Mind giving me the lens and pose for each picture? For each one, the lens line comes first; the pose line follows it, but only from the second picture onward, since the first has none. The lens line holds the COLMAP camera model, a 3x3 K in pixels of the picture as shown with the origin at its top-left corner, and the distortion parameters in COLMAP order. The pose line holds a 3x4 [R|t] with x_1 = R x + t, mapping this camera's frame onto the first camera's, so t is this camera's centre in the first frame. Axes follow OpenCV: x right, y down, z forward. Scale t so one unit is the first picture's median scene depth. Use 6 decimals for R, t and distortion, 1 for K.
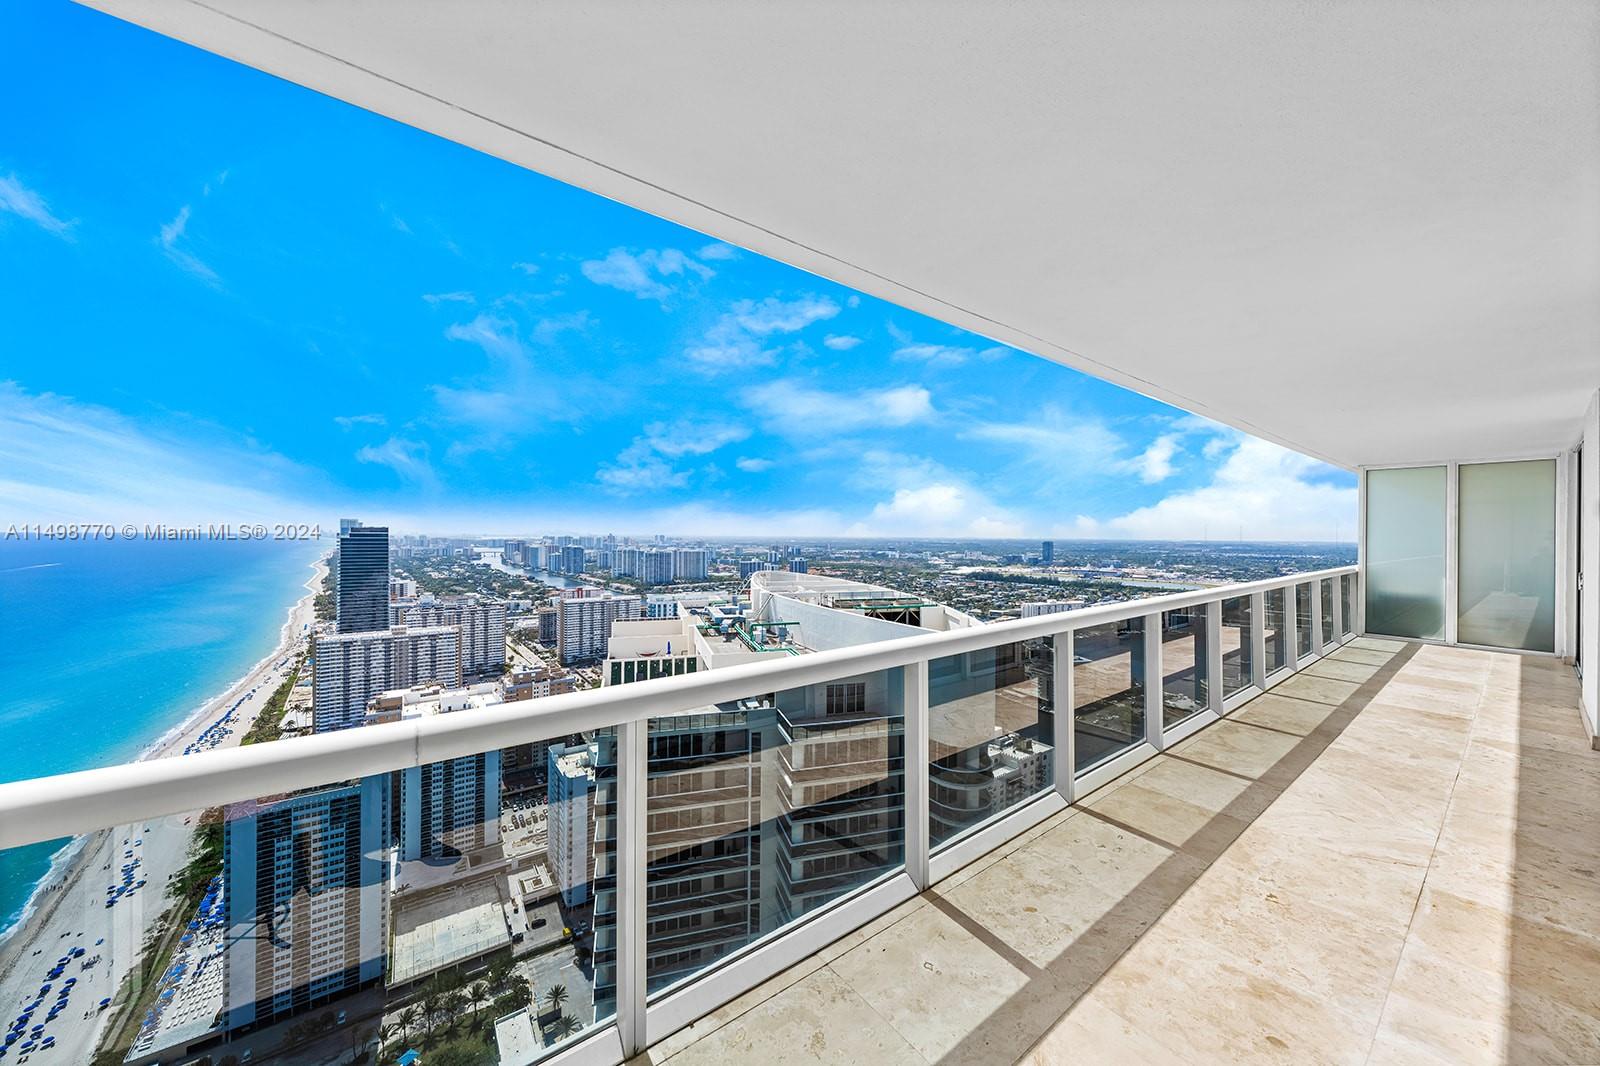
lens RADIAL K [[553.3, 0, 815.5], [0, 553.3, 536.2], [0, 0, 1]] dist [0.000262, 0.000390]
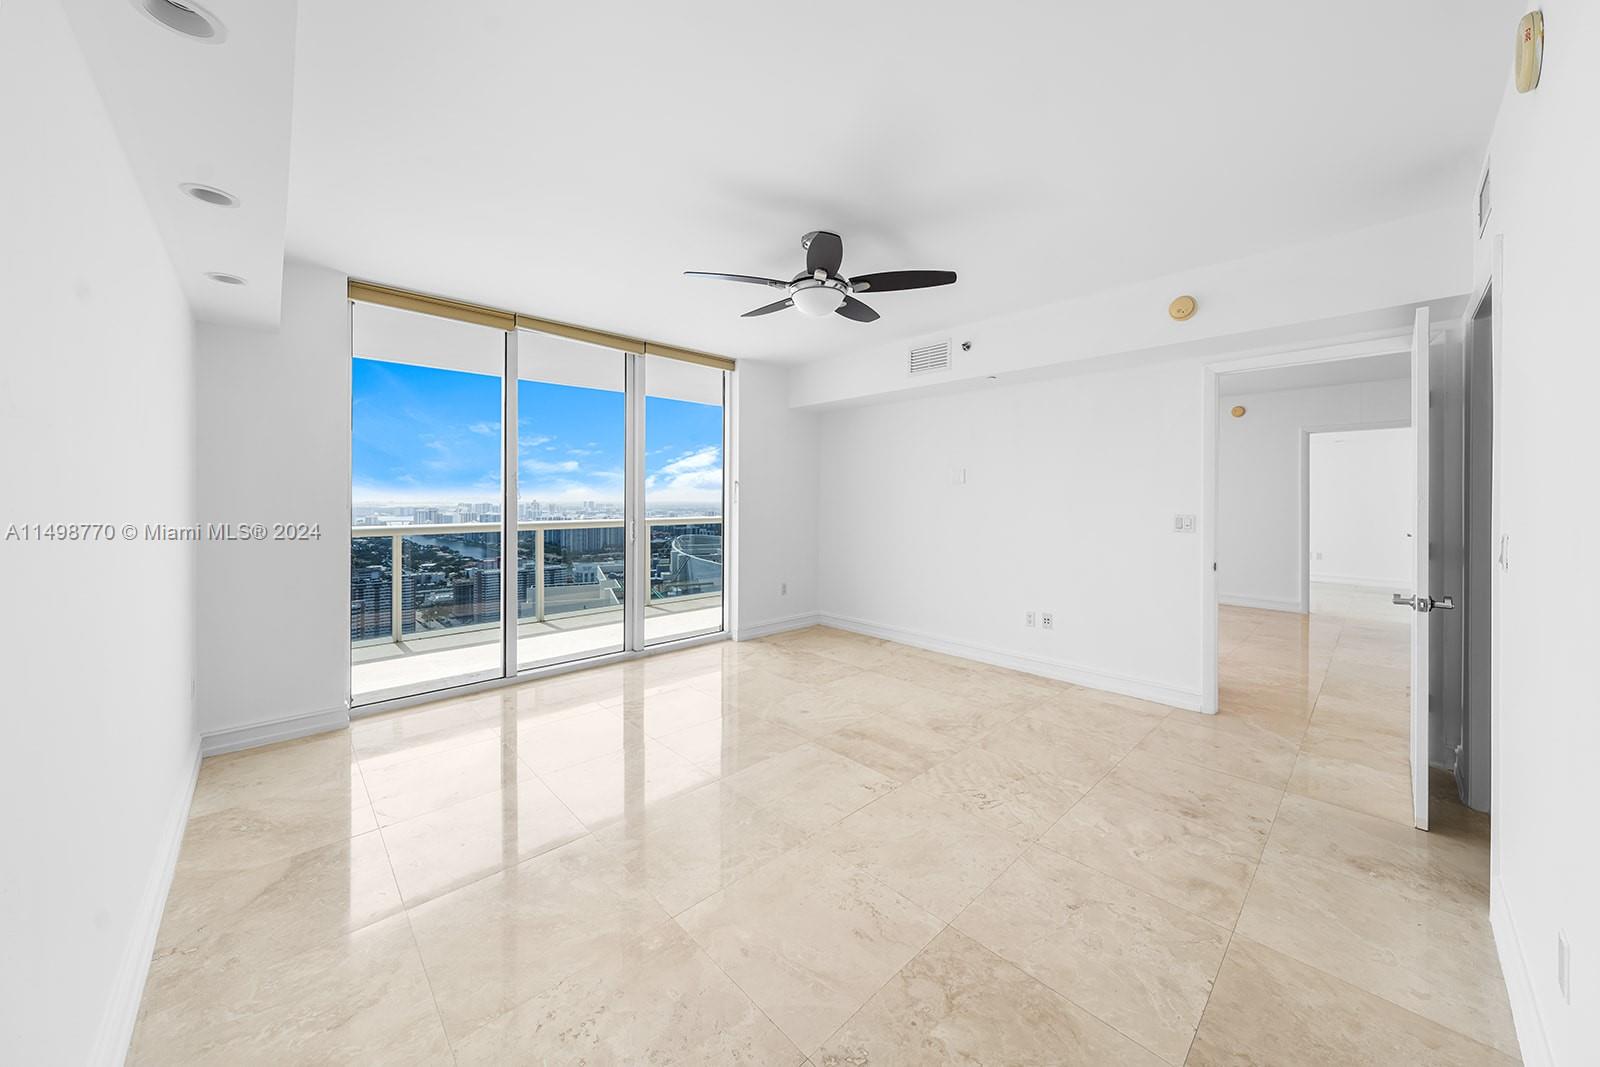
lens RADIAL K [[553.3, 0, 819.6], [0, 553.3, 502.2], [0, 0, 1]] dist [0.000262, 0.000390]
pose [[0.992678, -0.003474, 0.120737, 1.240251], [0.003482, 0.999994, 0.000151, -0.011021], [-0.120737, 0.000270, 0.992684, -2.503171]]
